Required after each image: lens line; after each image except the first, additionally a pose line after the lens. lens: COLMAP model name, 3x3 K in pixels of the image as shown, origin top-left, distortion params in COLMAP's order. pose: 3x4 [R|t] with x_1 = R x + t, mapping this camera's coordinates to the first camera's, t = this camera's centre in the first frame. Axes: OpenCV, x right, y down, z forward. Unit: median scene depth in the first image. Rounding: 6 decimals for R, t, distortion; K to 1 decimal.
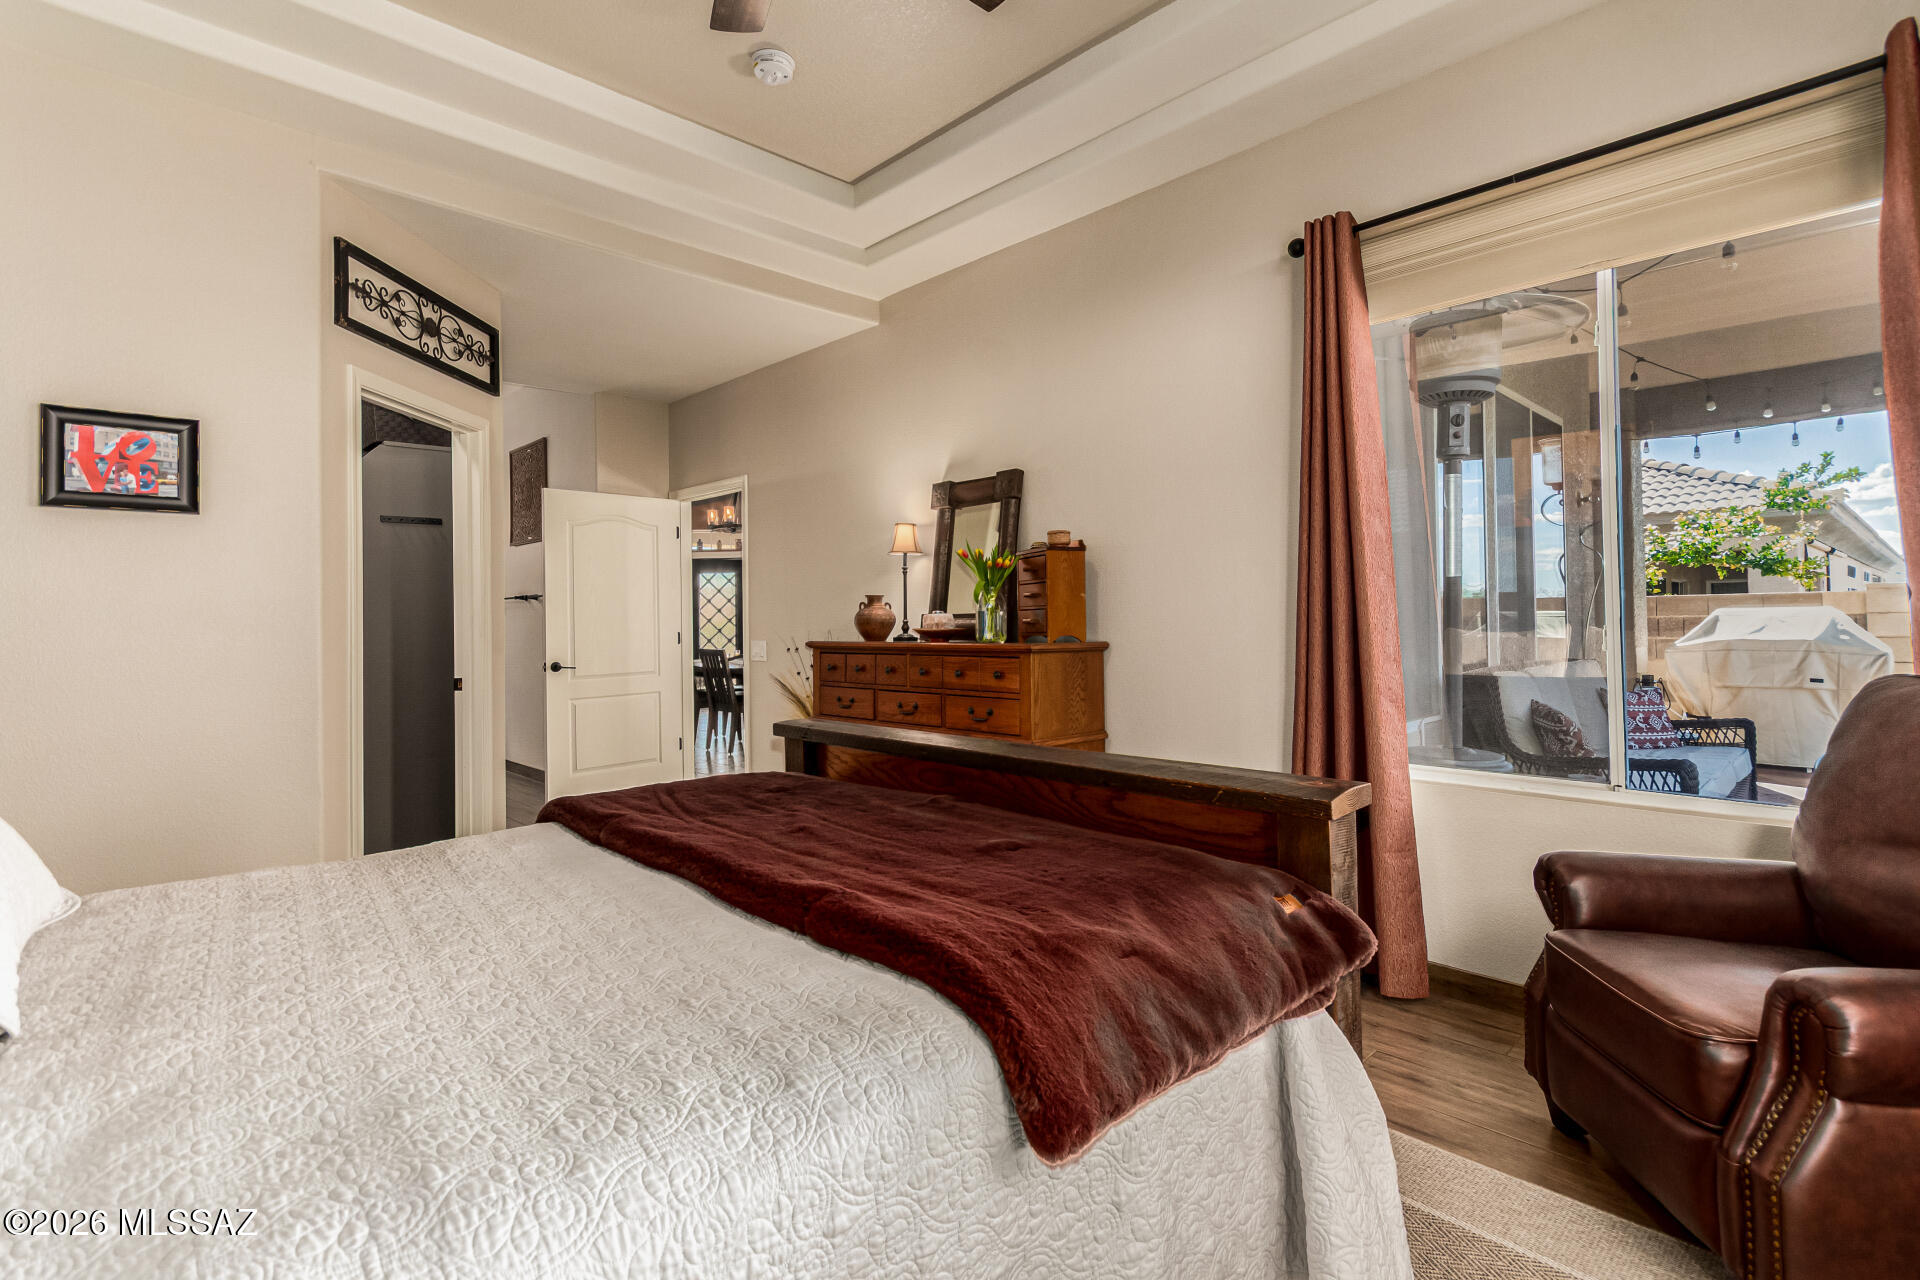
lens RADIAL K [[891.1, 0, 959.0], [0, 891.1, 628.6], [0, 0, 1]] dist [0.007189, -0.000141]
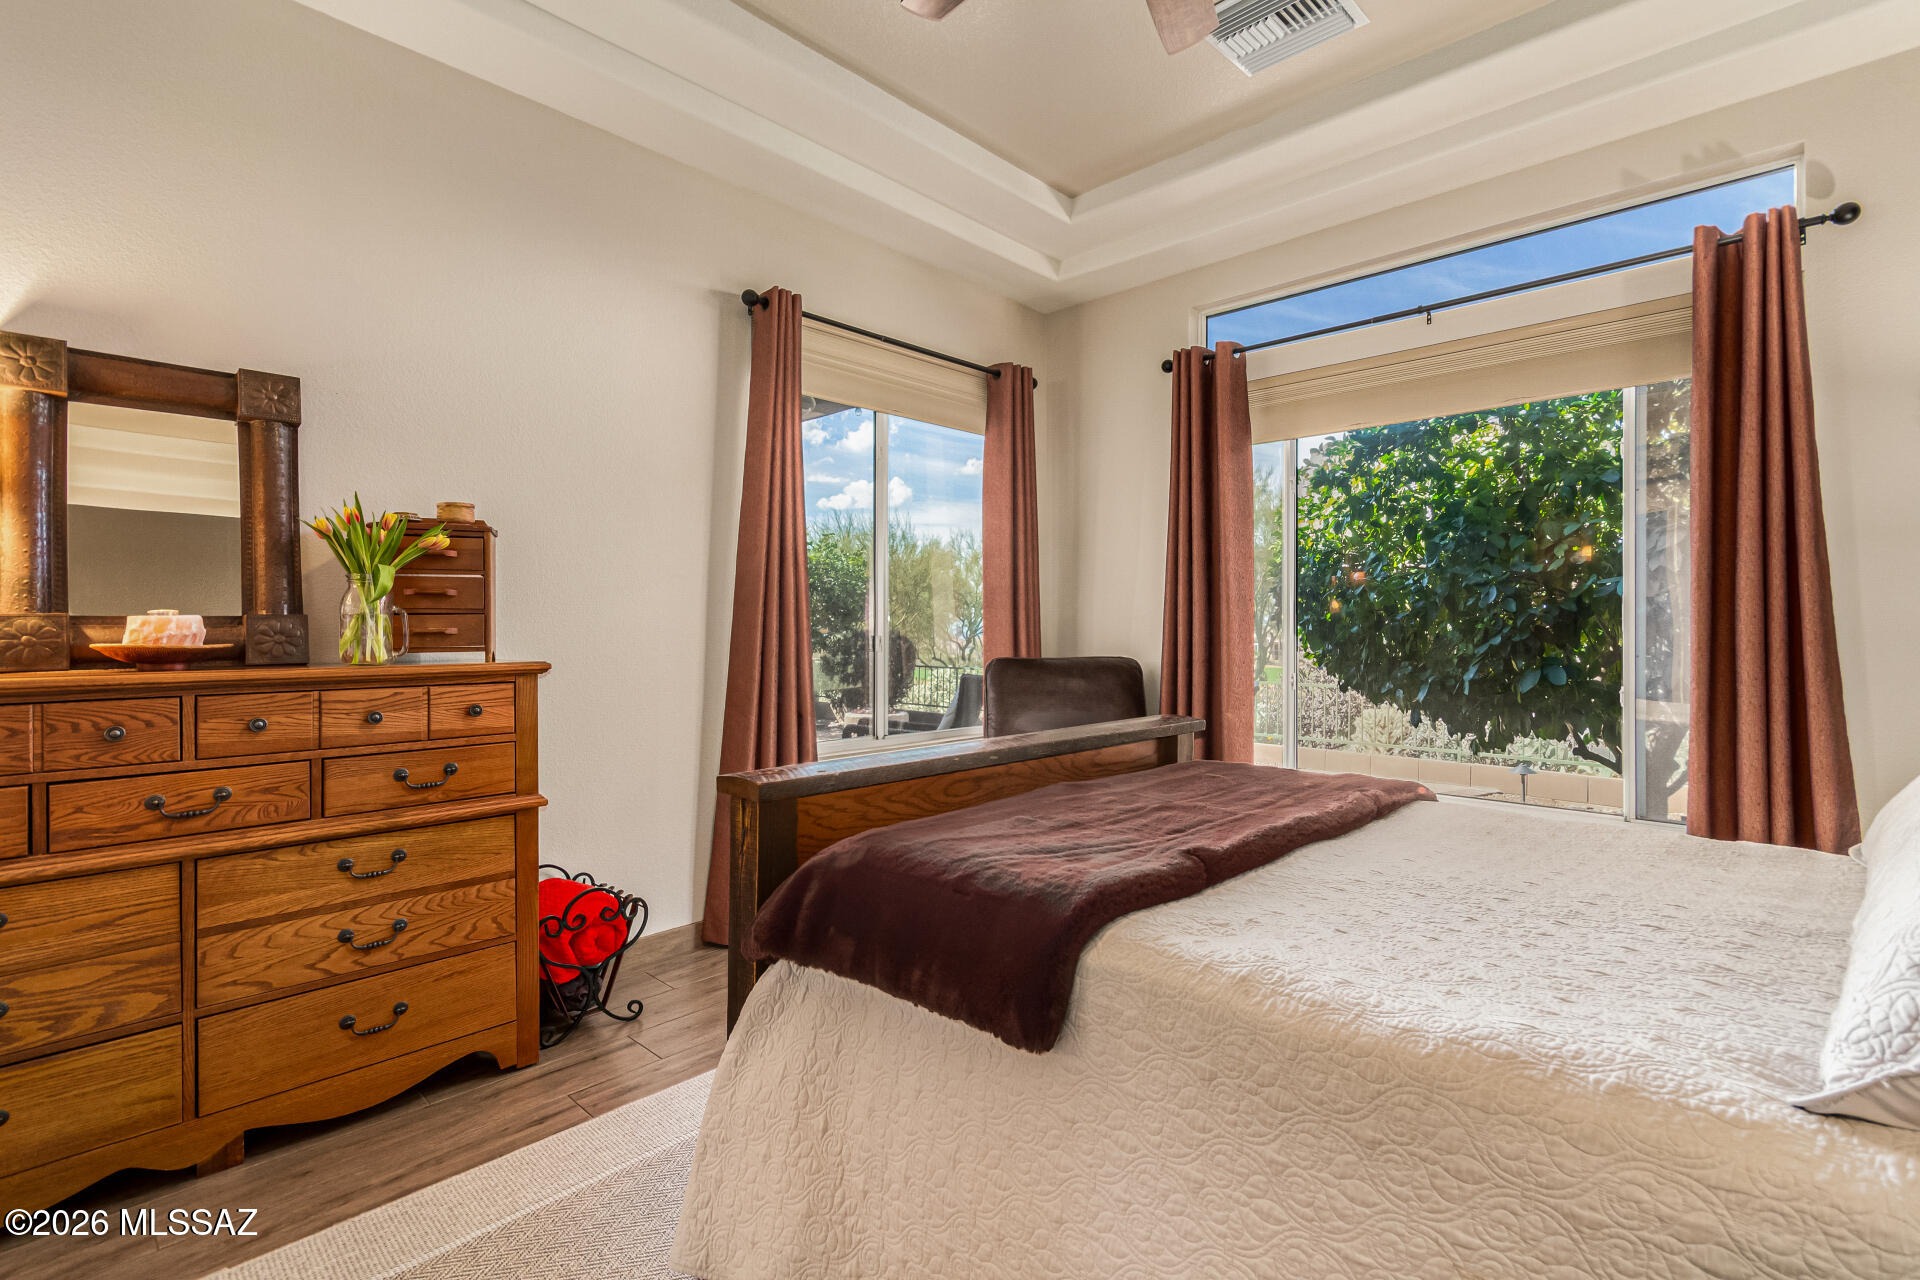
lens RADIAL K [[891.1, 0, 955.6], [0, 891.1, 624.8], [0, 0, 1]] dist [0.007189, -0.000141]
pose [[-0.039830, 0.000416, 0.999206, -0.579113], [0.000665, 1.000000, -0.000389, -0.010913], [-0.999206, 0.000649, -0.039831, 0.598365]]
